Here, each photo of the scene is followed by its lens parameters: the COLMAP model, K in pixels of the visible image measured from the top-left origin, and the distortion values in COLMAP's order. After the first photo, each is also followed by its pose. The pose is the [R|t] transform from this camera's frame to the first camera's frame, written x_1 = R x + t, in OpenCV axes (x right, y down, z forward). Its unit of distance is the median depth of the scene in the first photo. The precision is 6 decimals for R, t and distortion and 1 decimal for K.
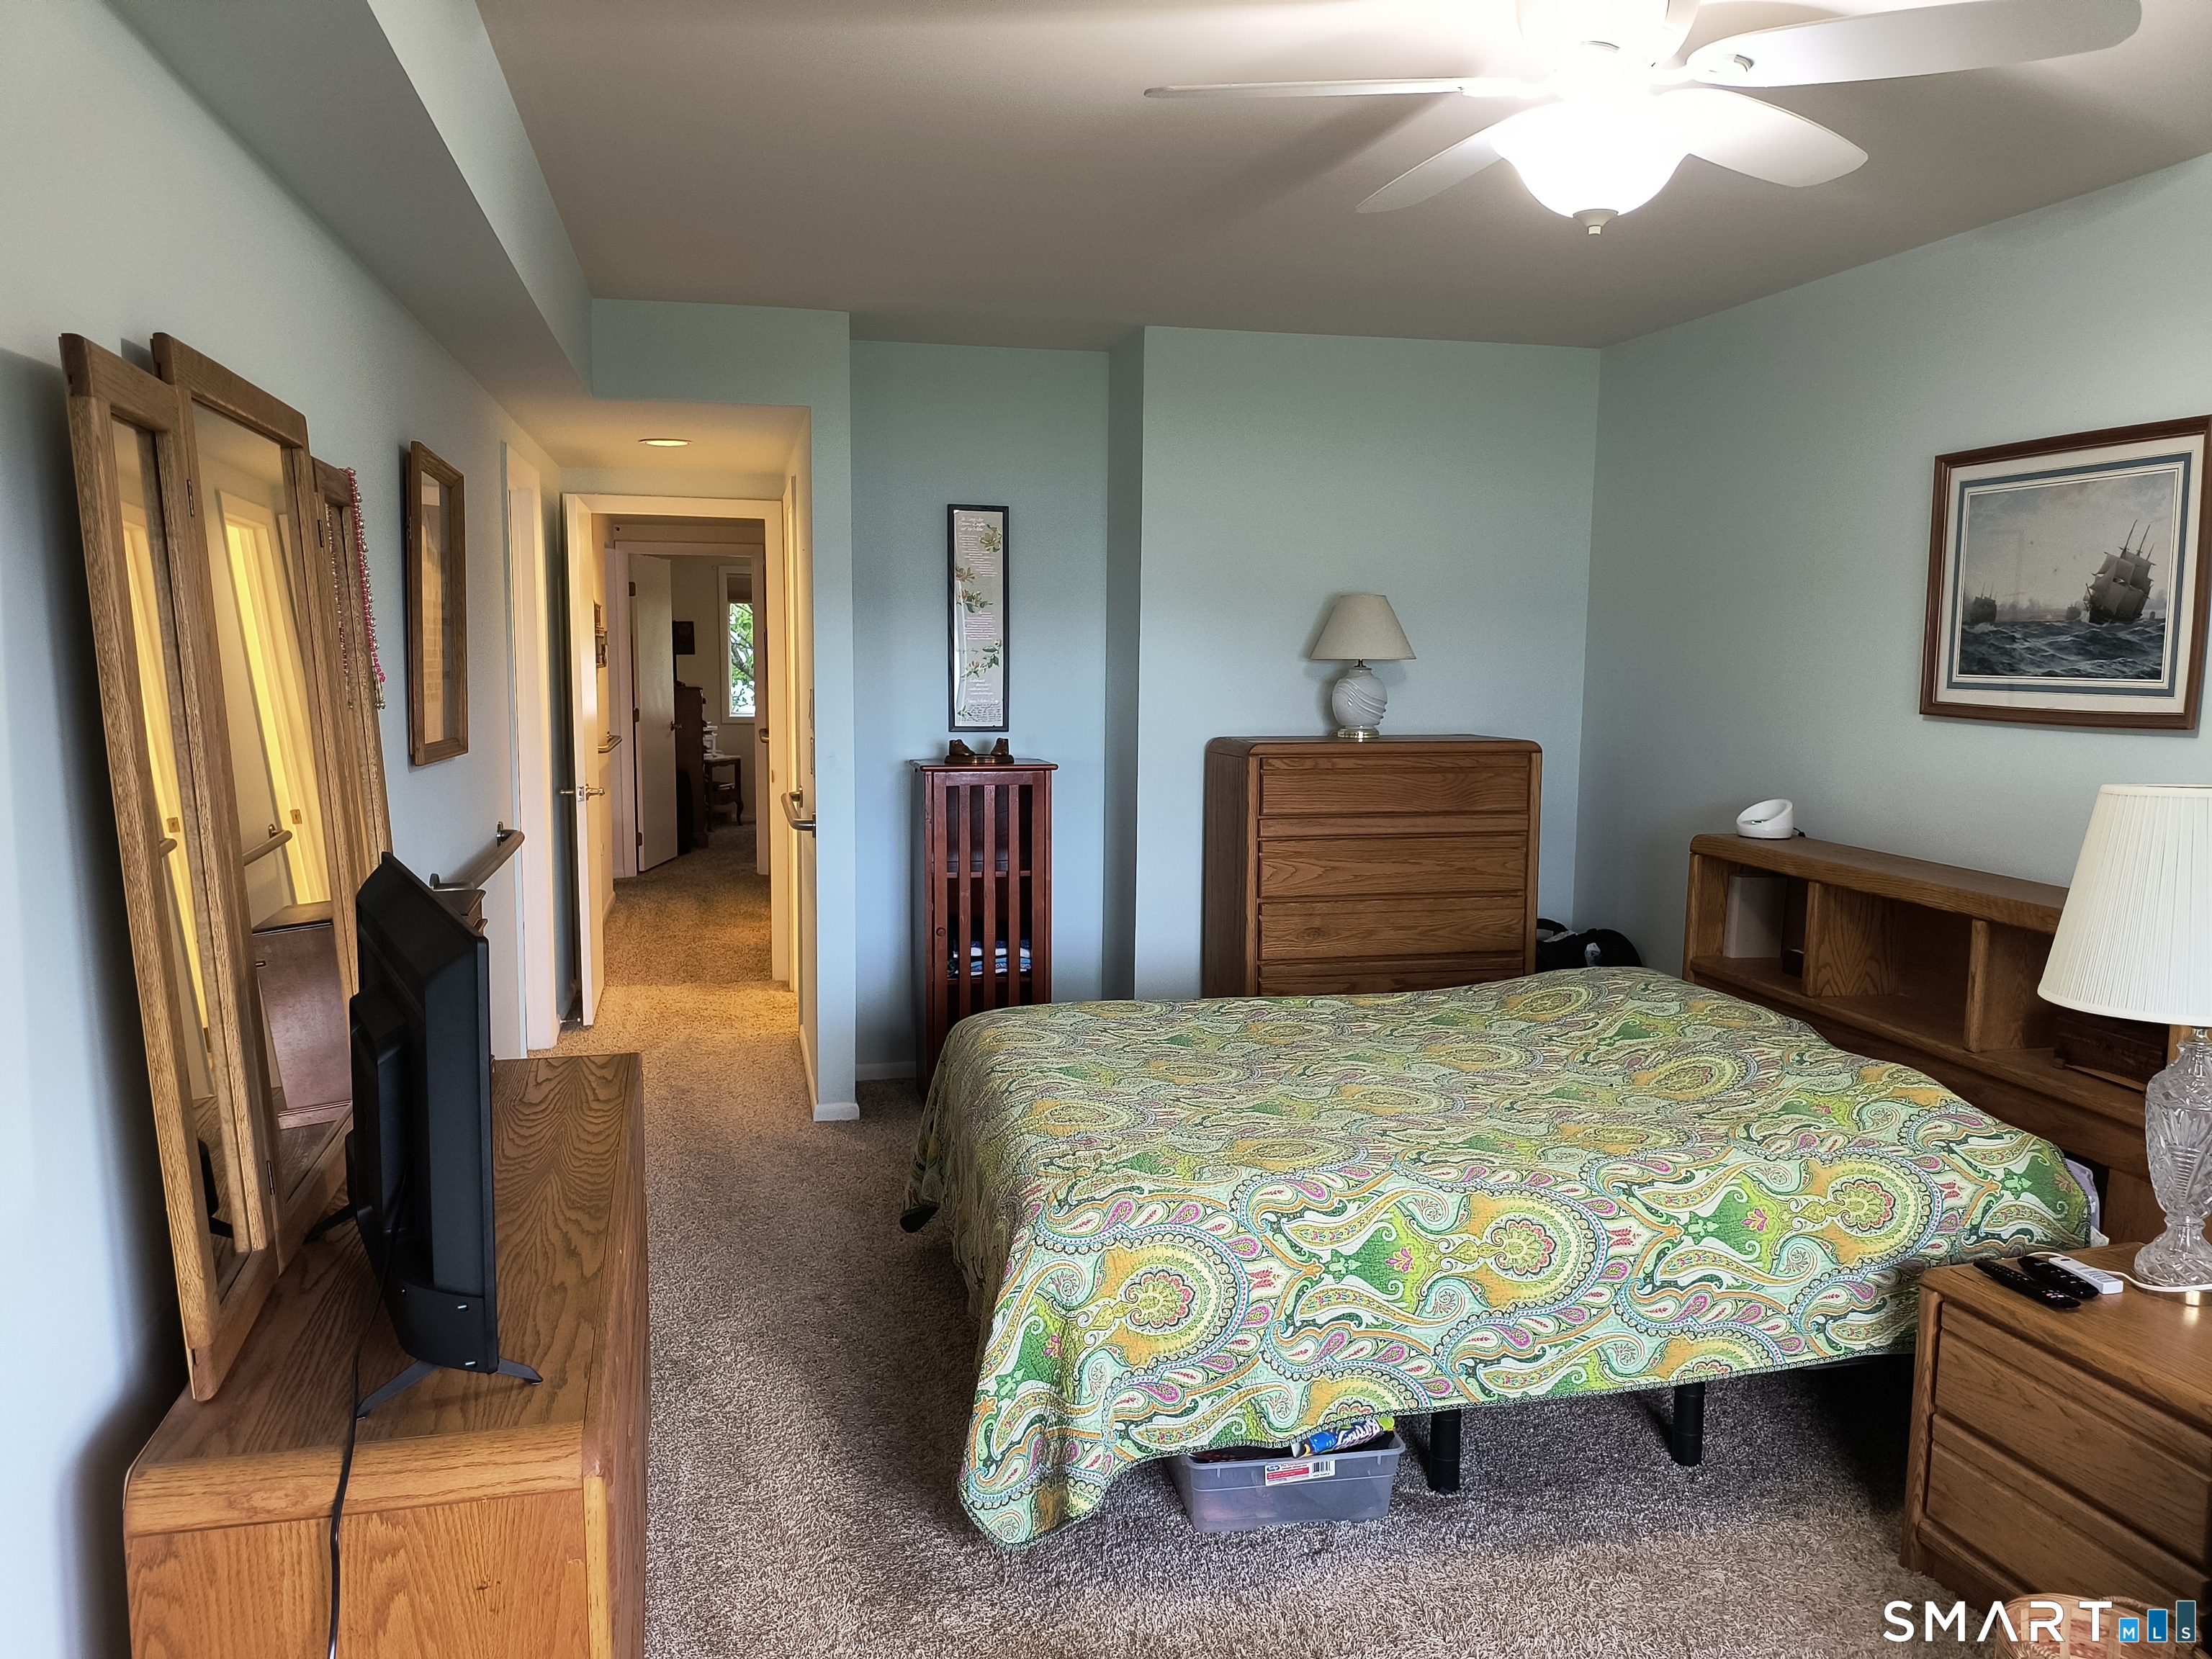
lens RADIAL K [[1665.8, 0, 1106.0], [0, 1665.8, 829.5], [0, 0, 1]] dist [0.060460, -0.114681]
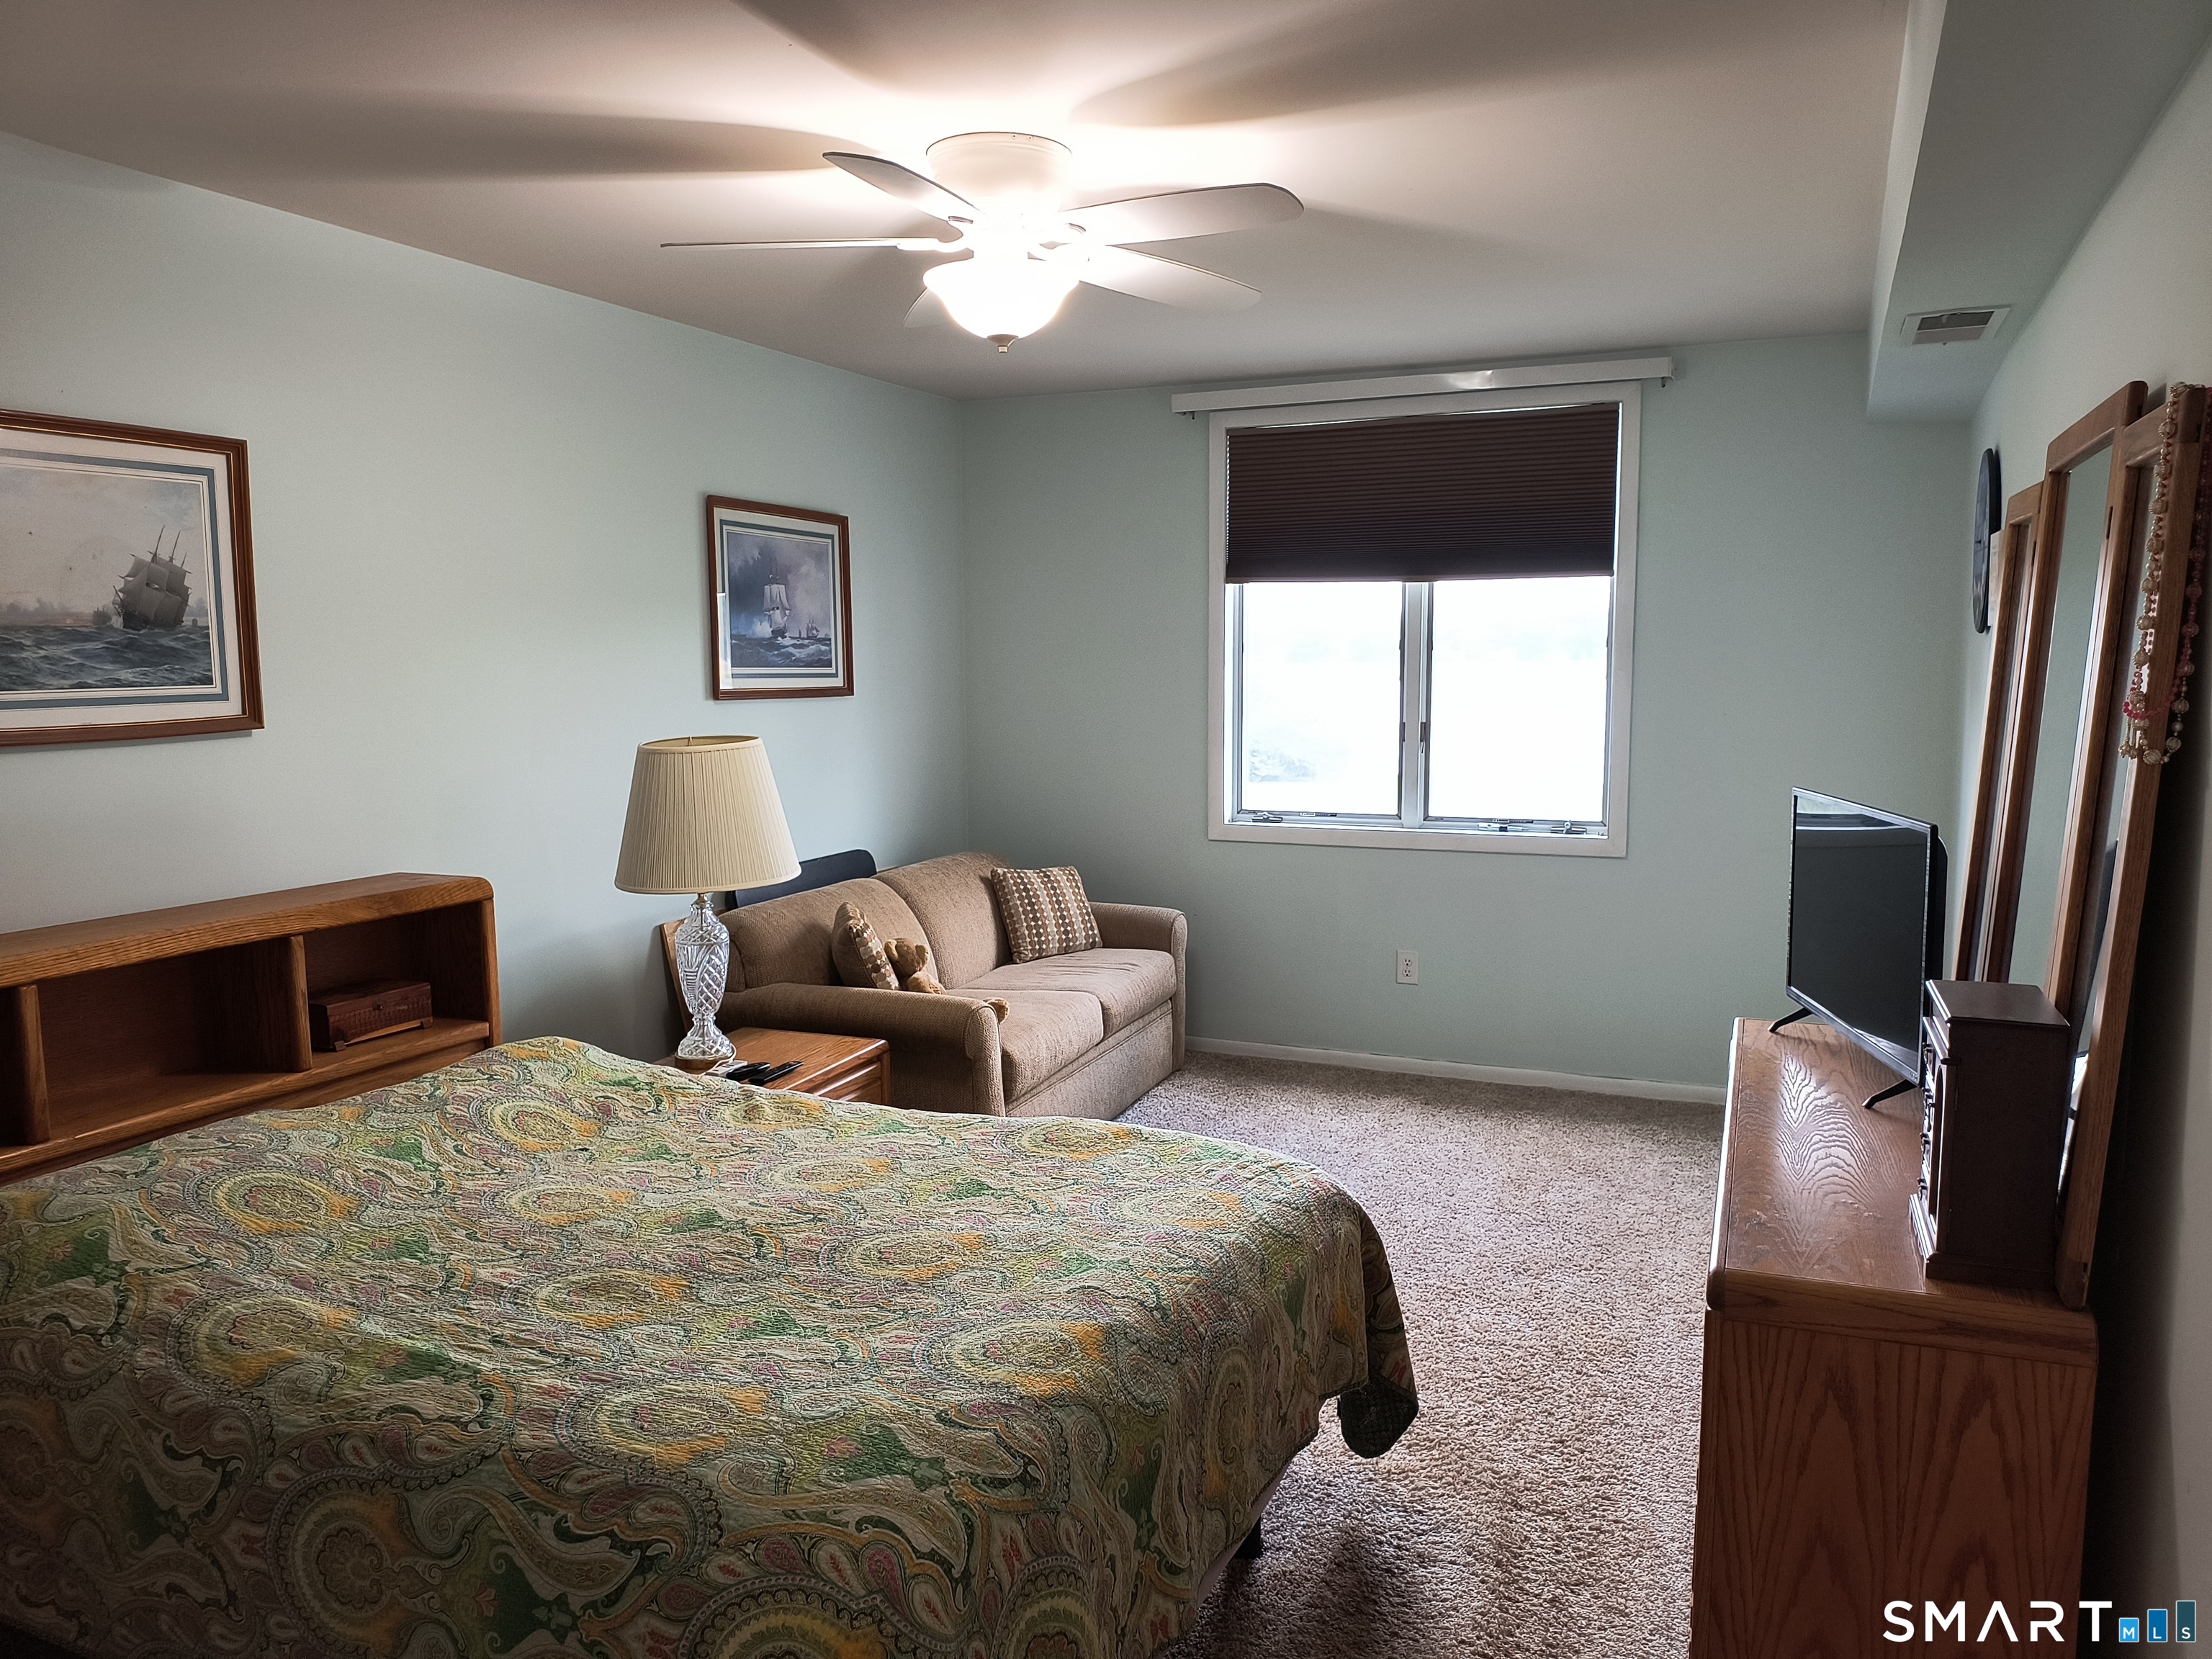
lens RADIAL K [[1615.9, 0, 1101.6], [0, 1615.9, 822.8], [0, 0, 1]] dist [0.057587, -0.105929]
pose [[-0.806221, -0.057382, 0.588825, -0.403618], [0.071889, 0.978408, 0.193778, -0.158294], [-0.587231, 0.198558, -0.784688, 1.453344]]
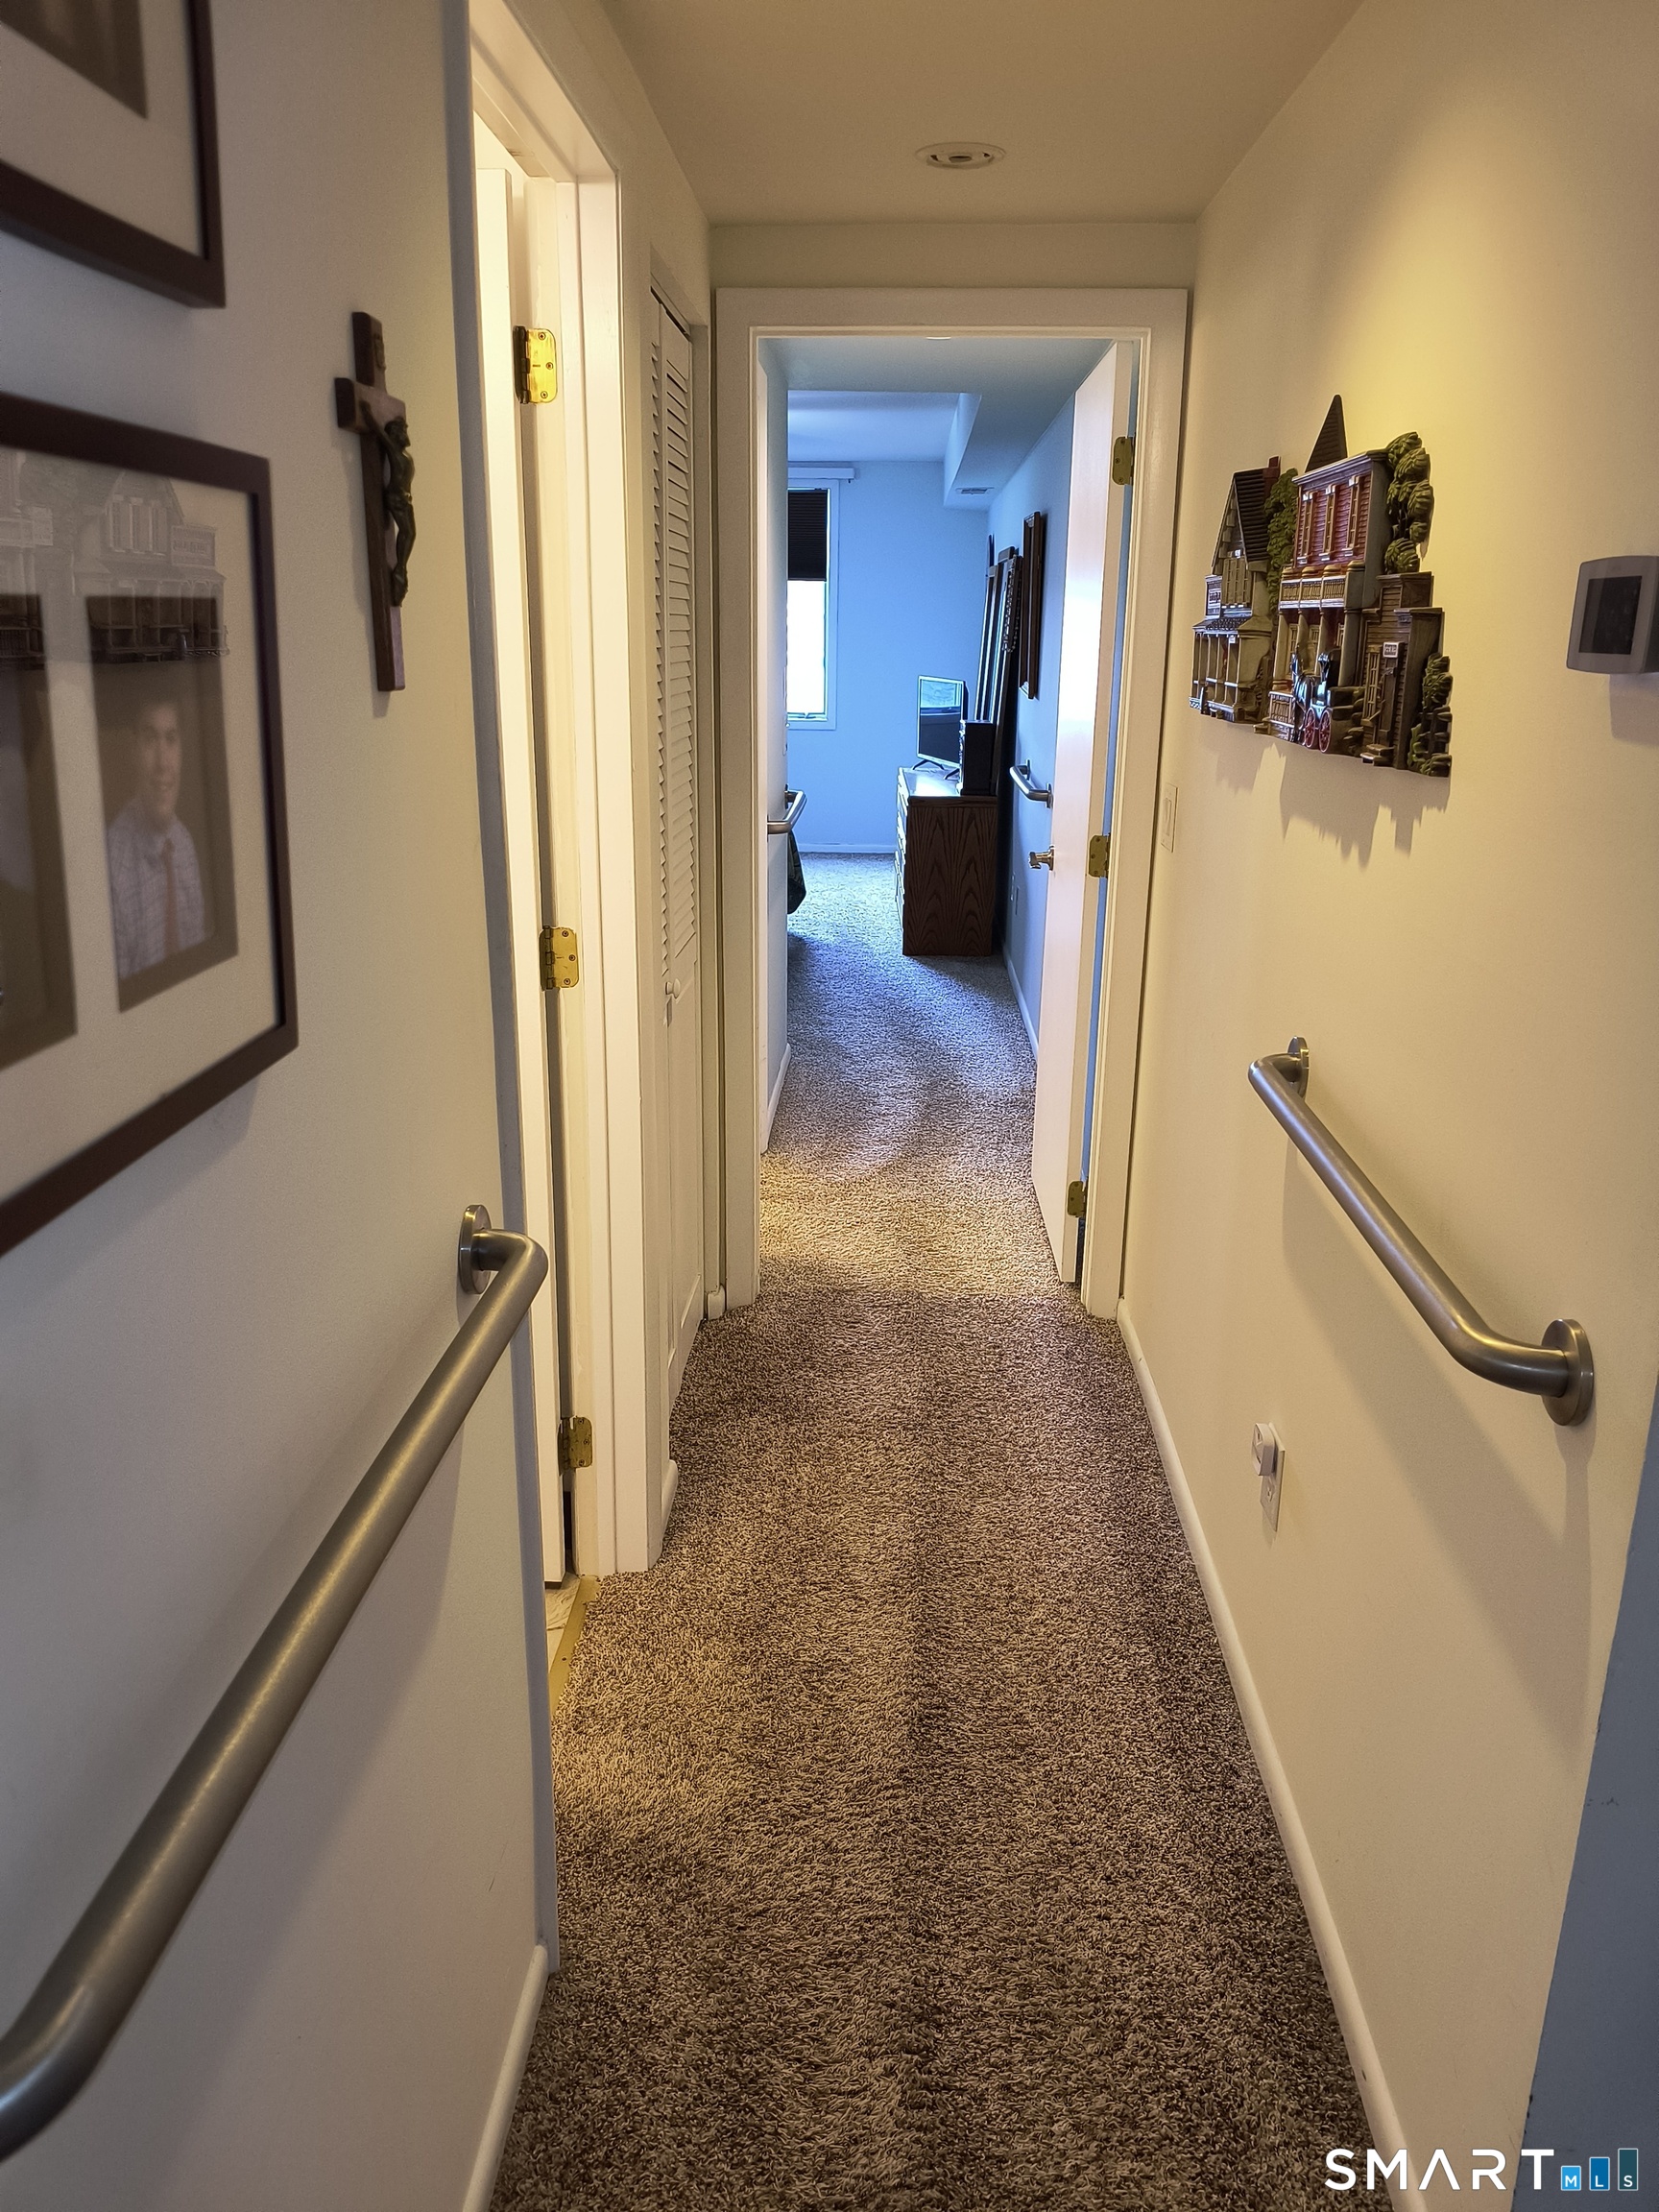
lens RADIAL K [[1588.3, 0, 829.5], [0, 1588.3, 1106.0], [0, 0, 1]] dist [0.055236, -0.096598]
pose [[-0.965921, -0.088133, 0.243370, -0.754505], [0.014822, 0.919869, 0.391945, -0.359328], [-0.258411, 0.382195, -0.887215, 3.261972]]
